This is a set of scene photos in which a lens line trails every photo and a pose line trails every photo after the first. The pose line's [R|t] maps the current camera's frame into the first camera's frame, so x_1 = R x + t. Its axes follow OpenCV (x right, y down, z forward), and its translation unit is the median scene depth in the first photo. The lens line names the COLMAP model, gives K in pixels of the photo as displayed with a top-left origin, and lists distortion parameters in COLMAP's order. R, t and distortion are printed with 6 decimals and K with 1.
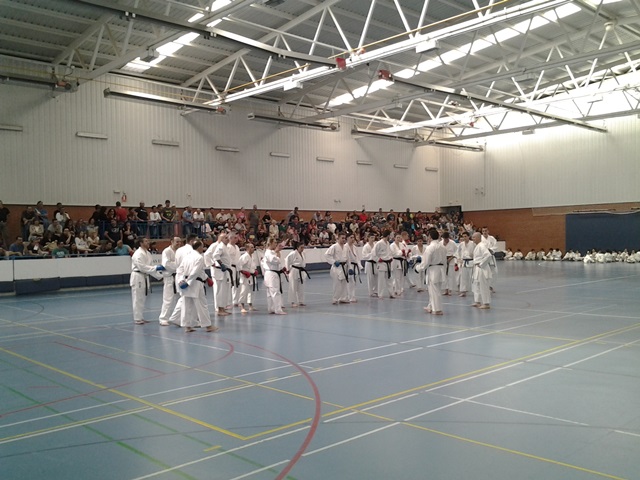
lens RADIAL K [[627.6, 0, 327.3], [0, 627.6, 254.0], [0, 0, 1]] dist [0.008165, 0.000000]
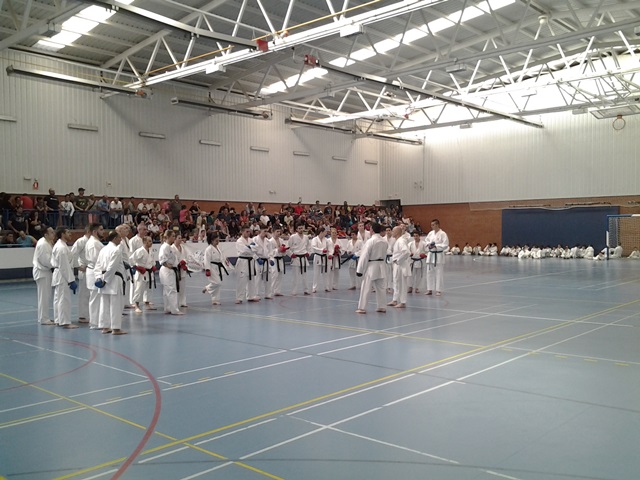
lens RADIAL K [[627.6, 0, 326.1], [0, 627.6, 248.5], [0, 0, 1]] dist [0.008165, 0.000000]
pose [[0.997057, 0.008807, 0.076153, 0.033359], [-0.009020, 0.999956, 0.002447, -0.001777], [-0.076128, -0.003127, 0.997093, 0.036234]]
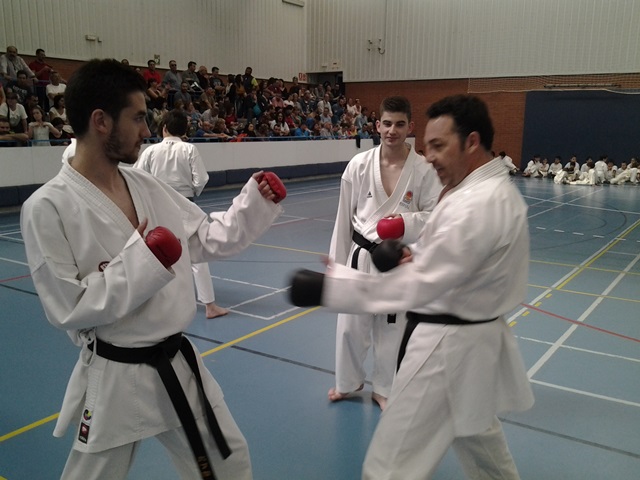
lens RADIAL K [[627.6, 0, 328.6], [0, 627.6, 257.9], [0, 0, 1]] dist [0.008165, 0.000000]
pose [[0.974856, -0.013092, 0.222451, 0.106021], [-0.027550, 0.983533, 0.178617, -0.017398], [-0.221126, -0.180255, 0.958442, 0.632427]]
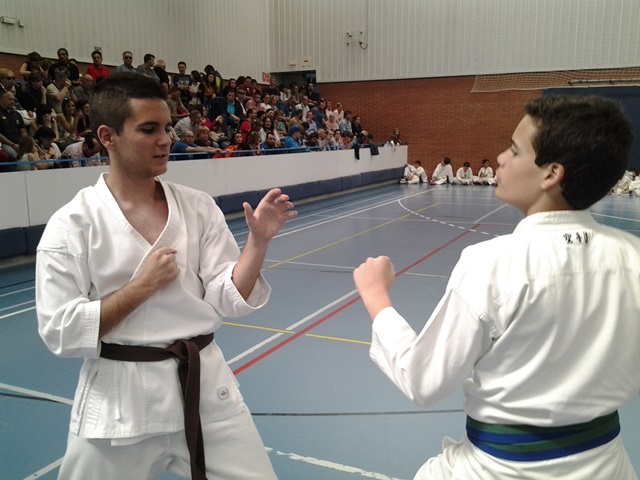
lens RADIAL K [[627.6, 0, 342.3], [0, 627.6, 241.0], [0, 0, 1]] dist [0.008165, 0.000000]
pose [[0.929889, -0.050300, 0.364385, 0.069464], [-0.002438, 0.989742, 0.142846, -0.022234], [-0.367833, -0.133719, 0.920227, 0.788624]]
